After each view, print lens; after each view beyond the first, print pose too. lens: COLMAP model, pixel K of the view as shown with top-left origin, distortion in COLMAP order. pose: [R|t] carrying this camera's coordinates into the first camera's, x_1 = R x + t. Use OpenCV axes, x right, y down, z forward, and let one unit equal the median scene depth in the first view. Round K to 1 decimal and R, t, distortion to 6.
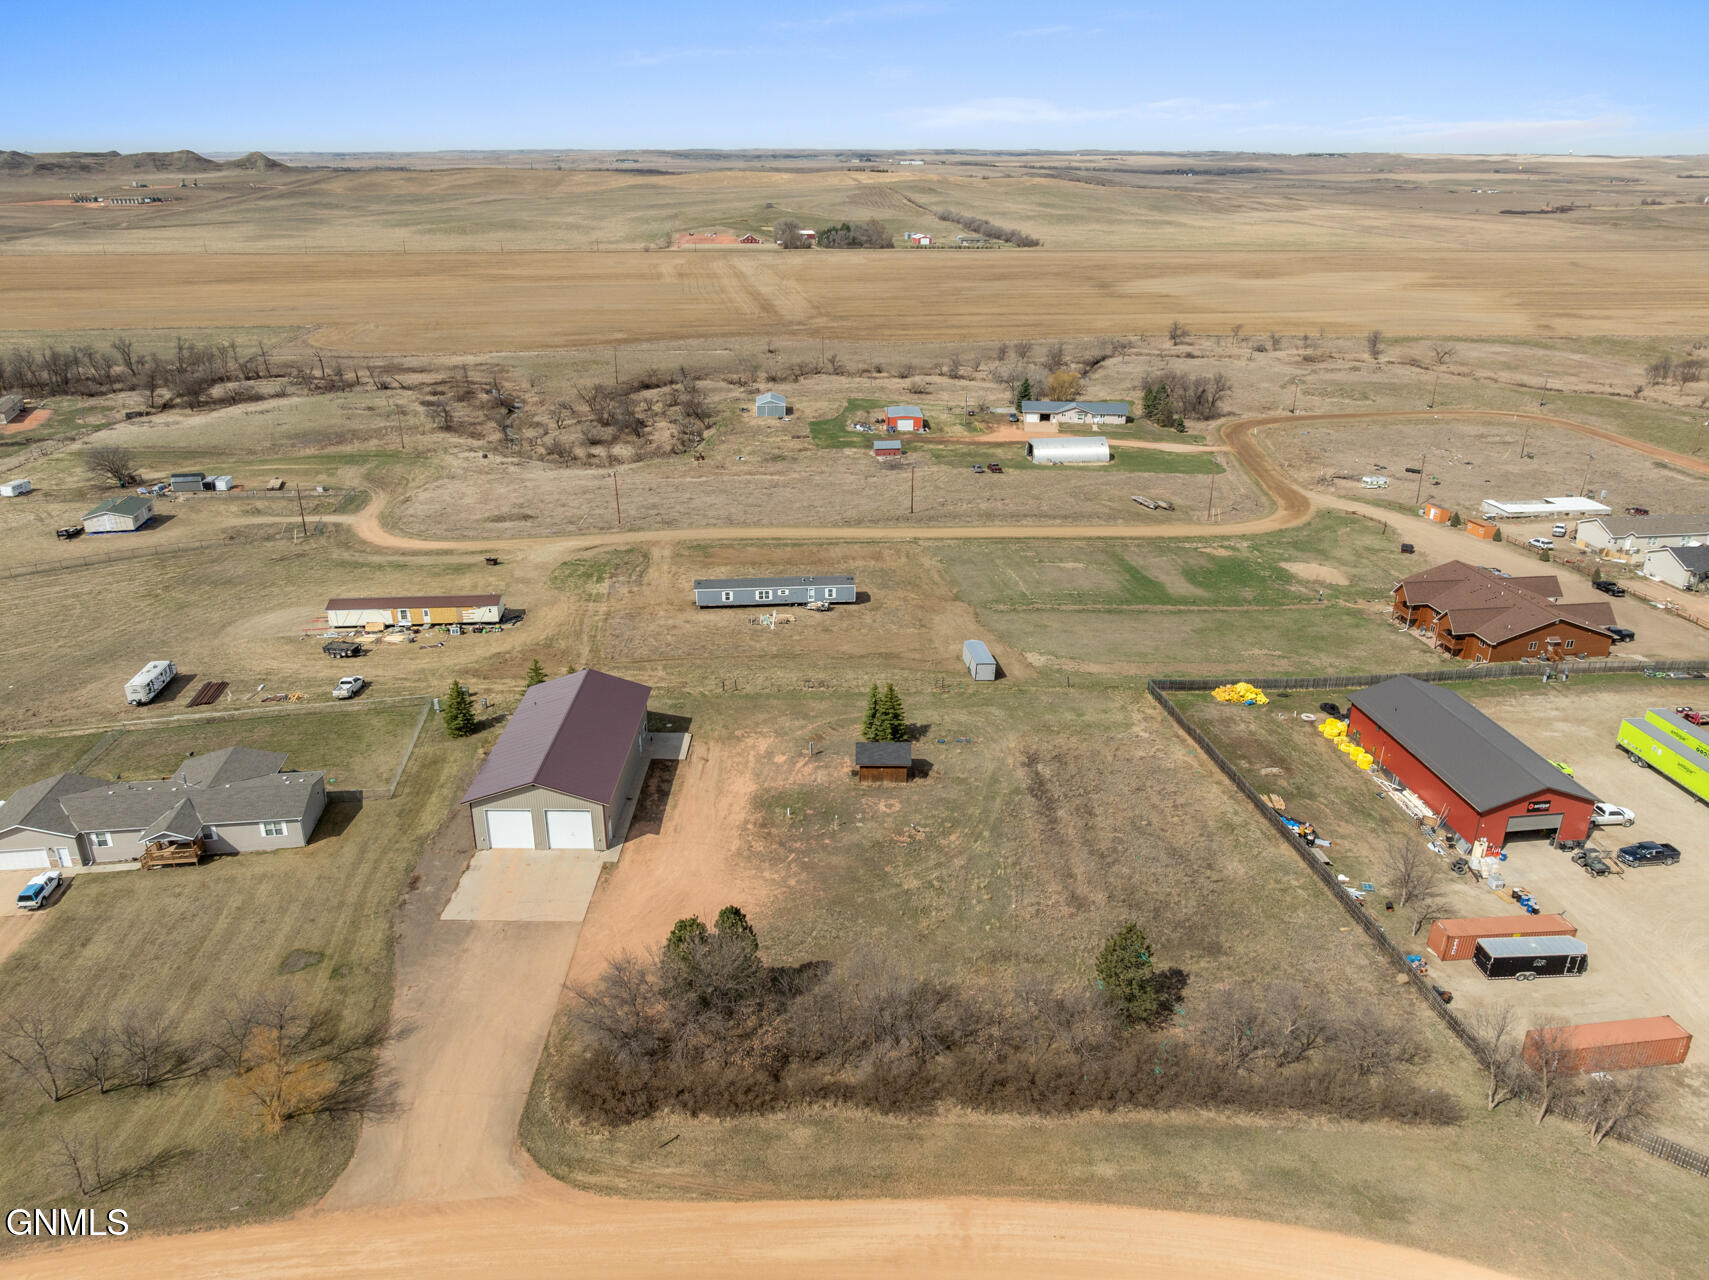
lens RADIAL K [[1203.5, 0, 858.3], [0, 1203.5, 642.5], [0, 0, 1]] dist [-0.038891, 0.009186]
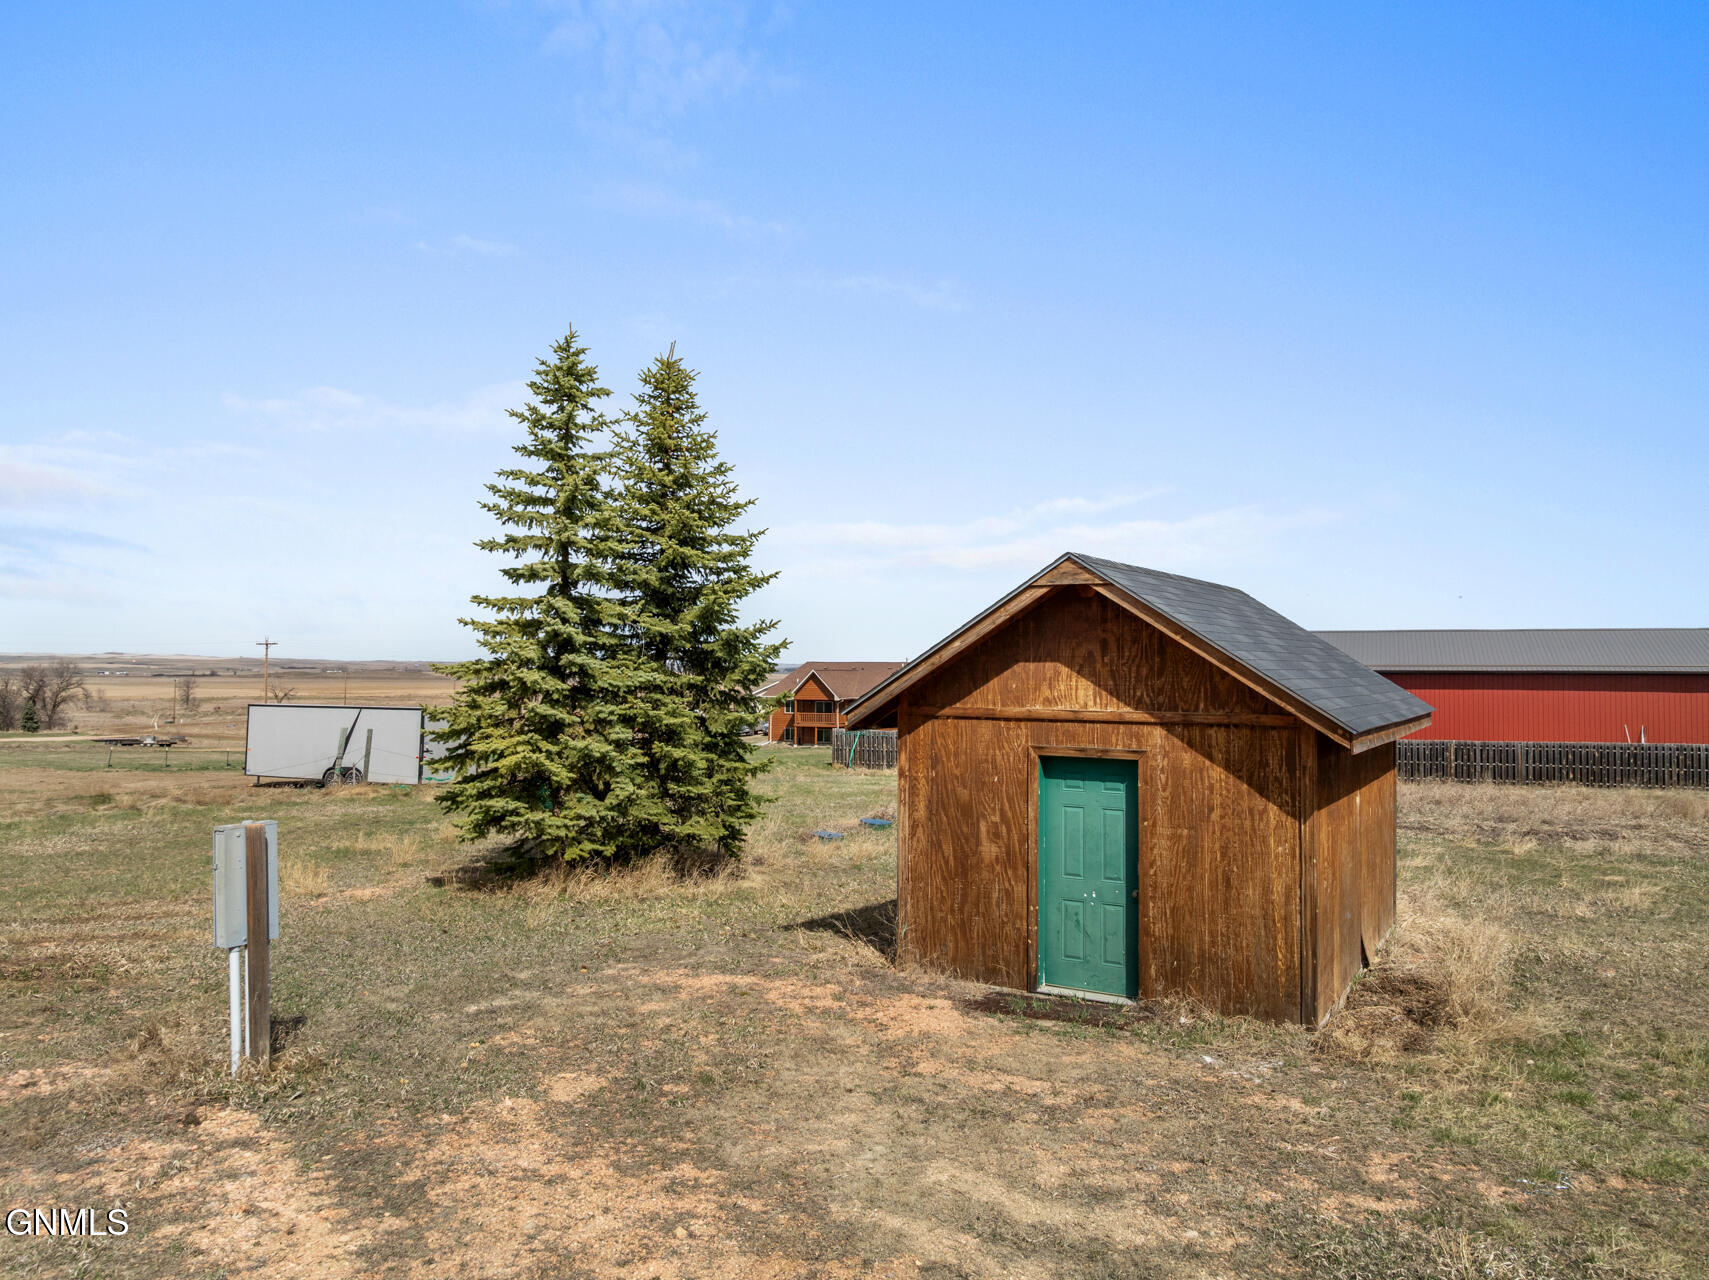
lens RADIAL K [[1192.0, 0, 845.9], [0, 1192.0, 656.4], [0, 0, 1]] dist [-0.061077, 0.006344]
pose [[0.509095, 0.006405, 0.860687, -0.072871], [0.324034, 0.924976, -0.198549, 0.094842], [-0.797386, 0.379972, 0.468825, 0.933187]]
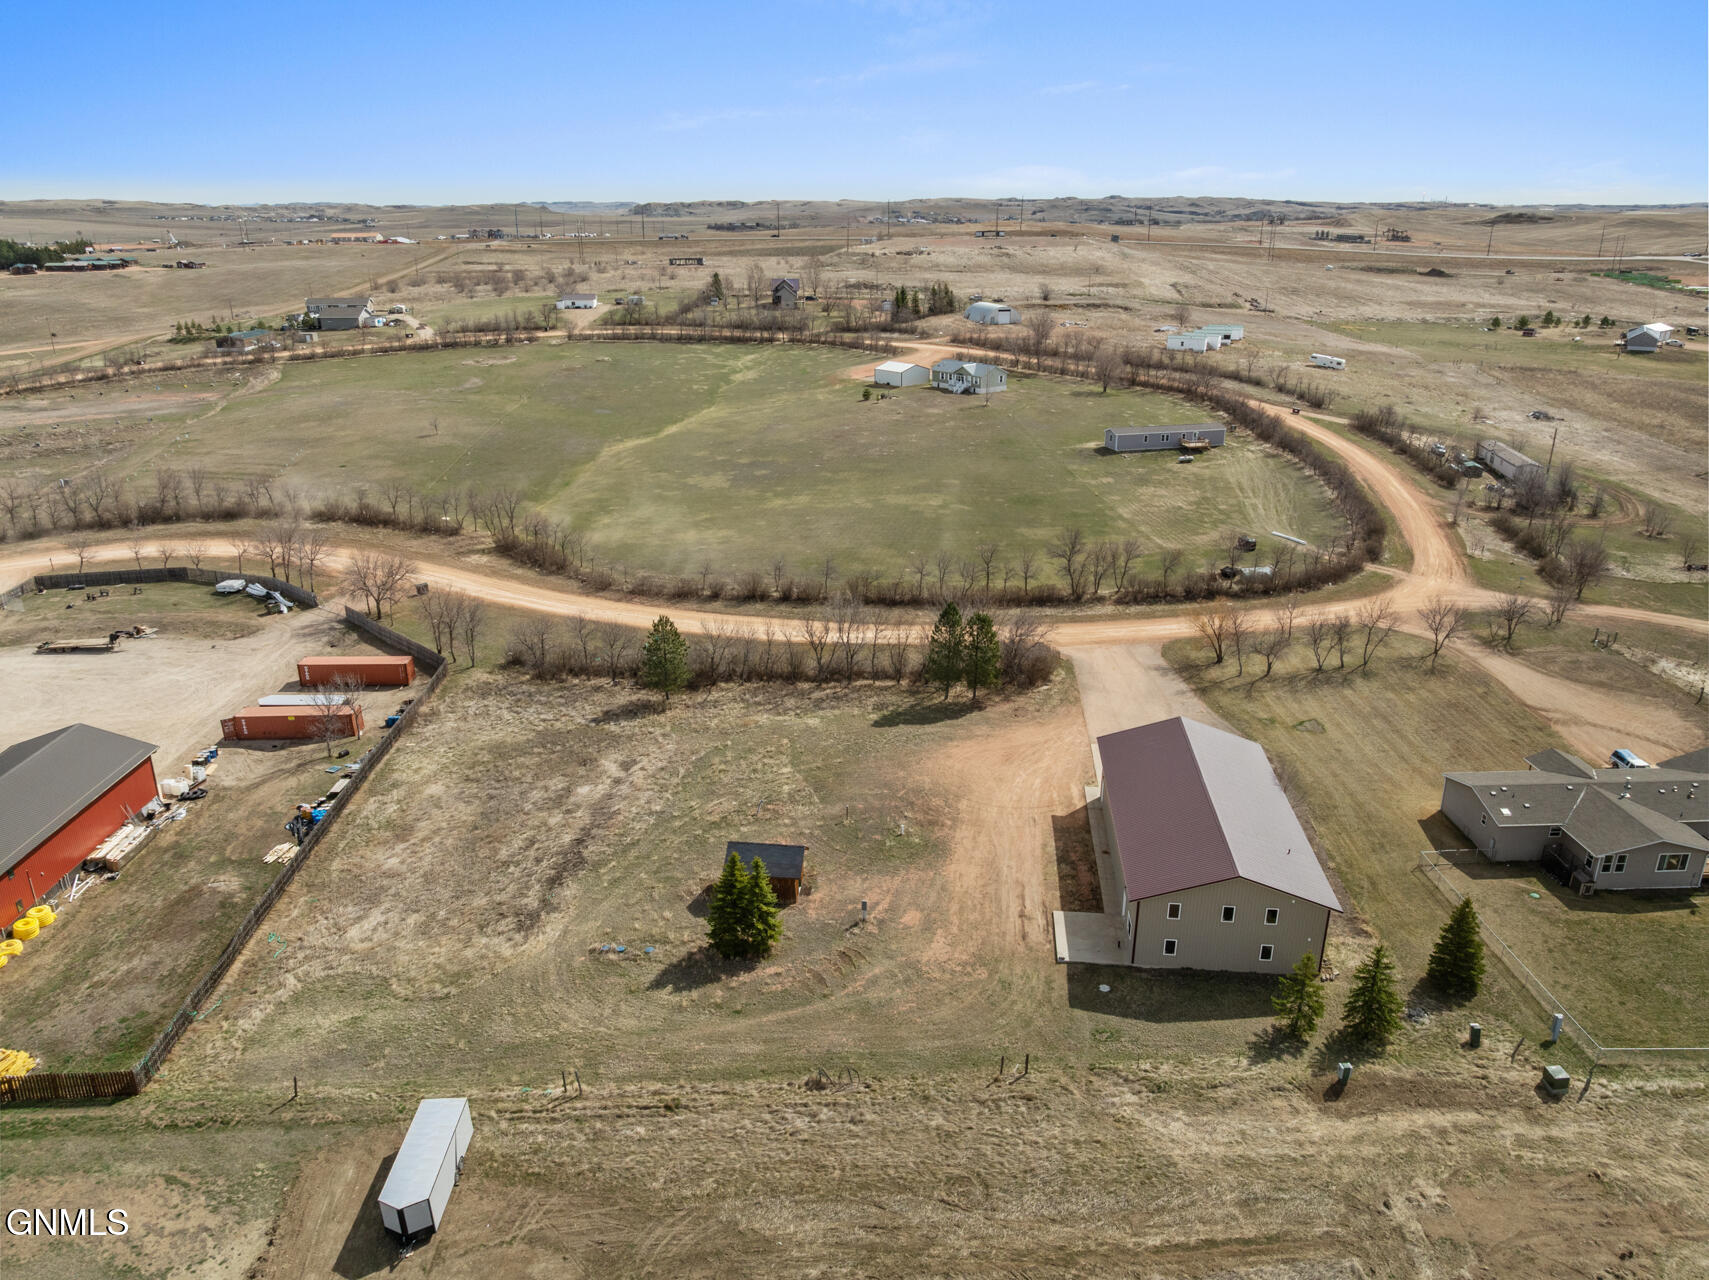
lens RADIAL K [[1207.6, 0, 857.3], [0, 1207.6, 646.2], [0, 0, 1]] dist [-0.029199, 0.006115]
pose [[-0.993989, -0.046402, 0.099160, -0.092825], [0.032642, 0.738931, 0.672990, -0.458078], [-0.104500, 0.672181, -0.732975, 1.371035]]
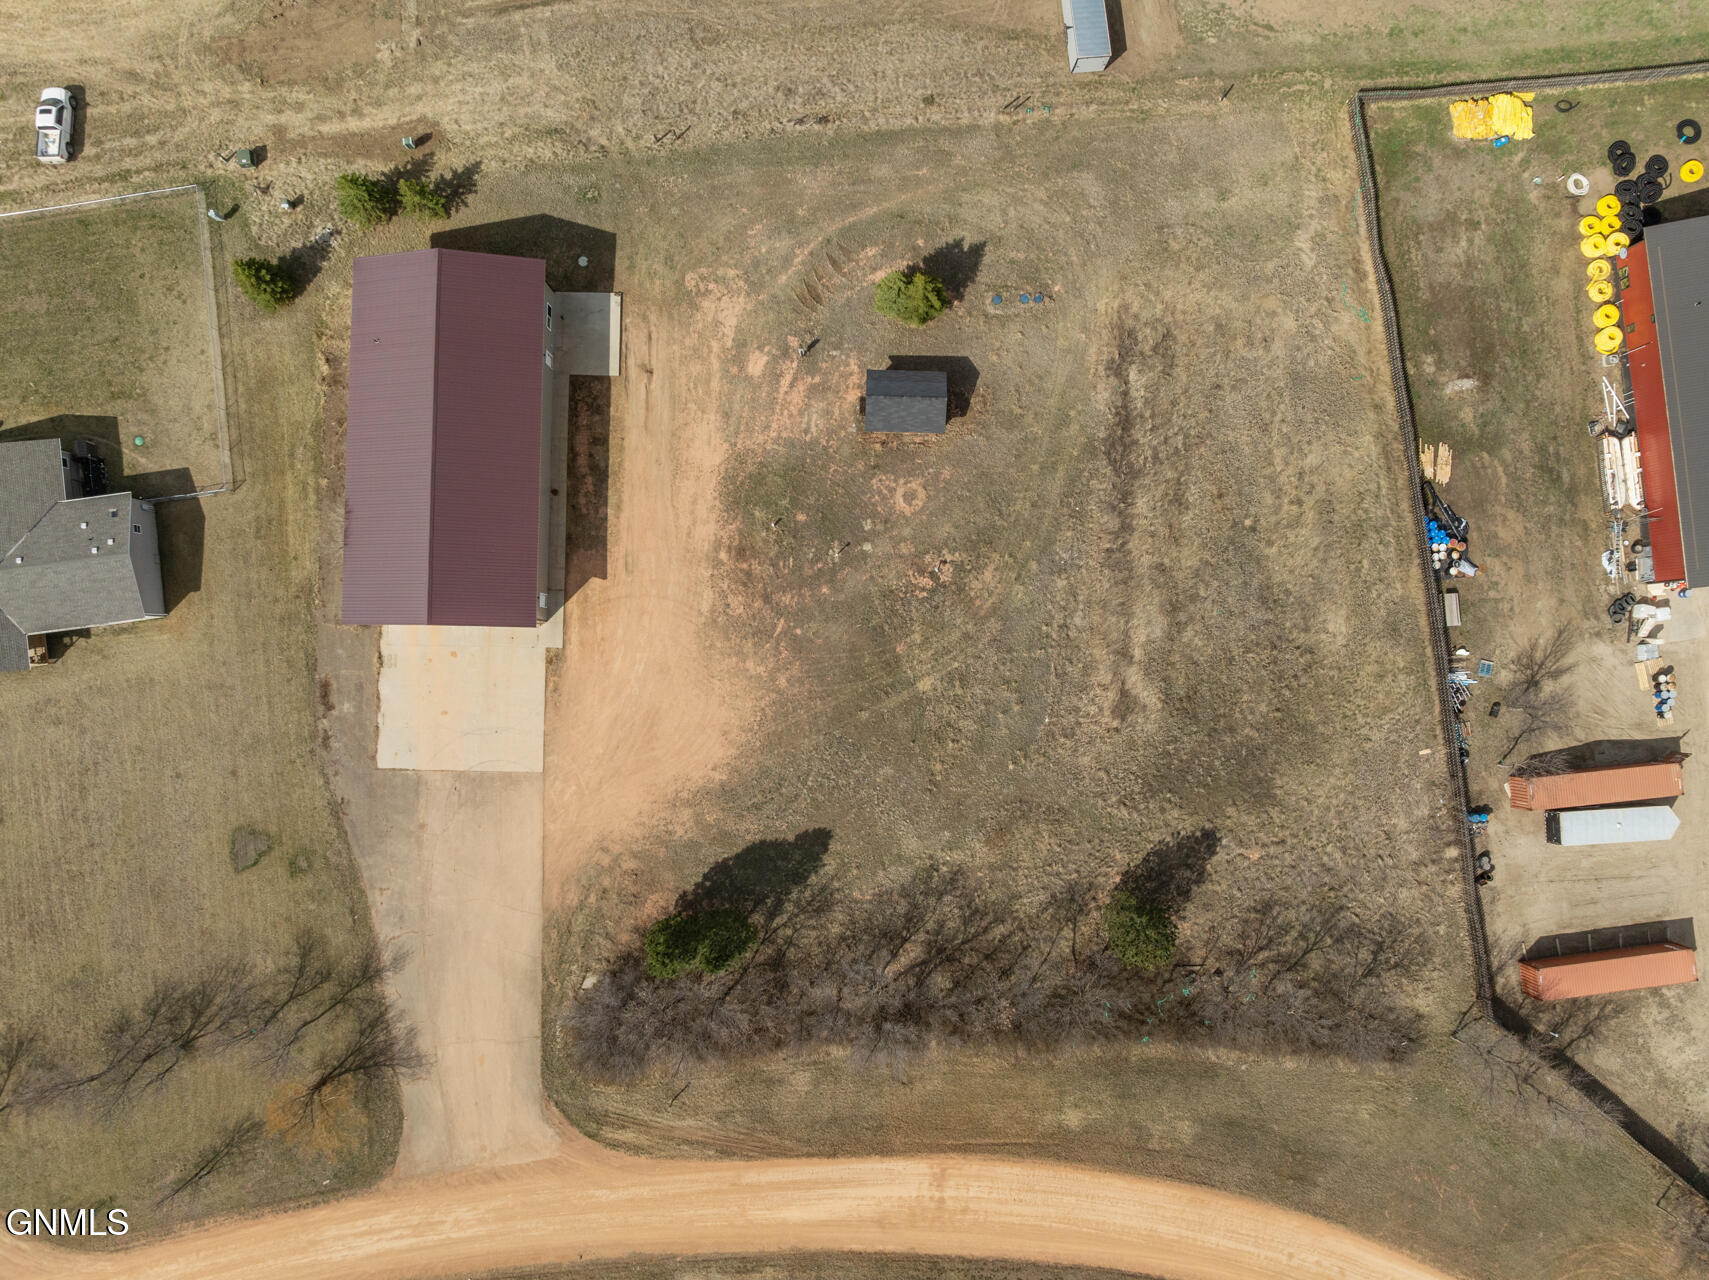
lens RADIAL K [[1203.5, 0, 858.3], [0, 1203.5, 642.5], [0, 0, 1]] dist [-0.038891, 0.009186]
pose [[0.999739, 0.022740, -0.002367, -0.001520], [-0.006953, 0.401019, 0.916043, -0.461666], [0.021780, -0.915787, 0.401072, 0.571398]]
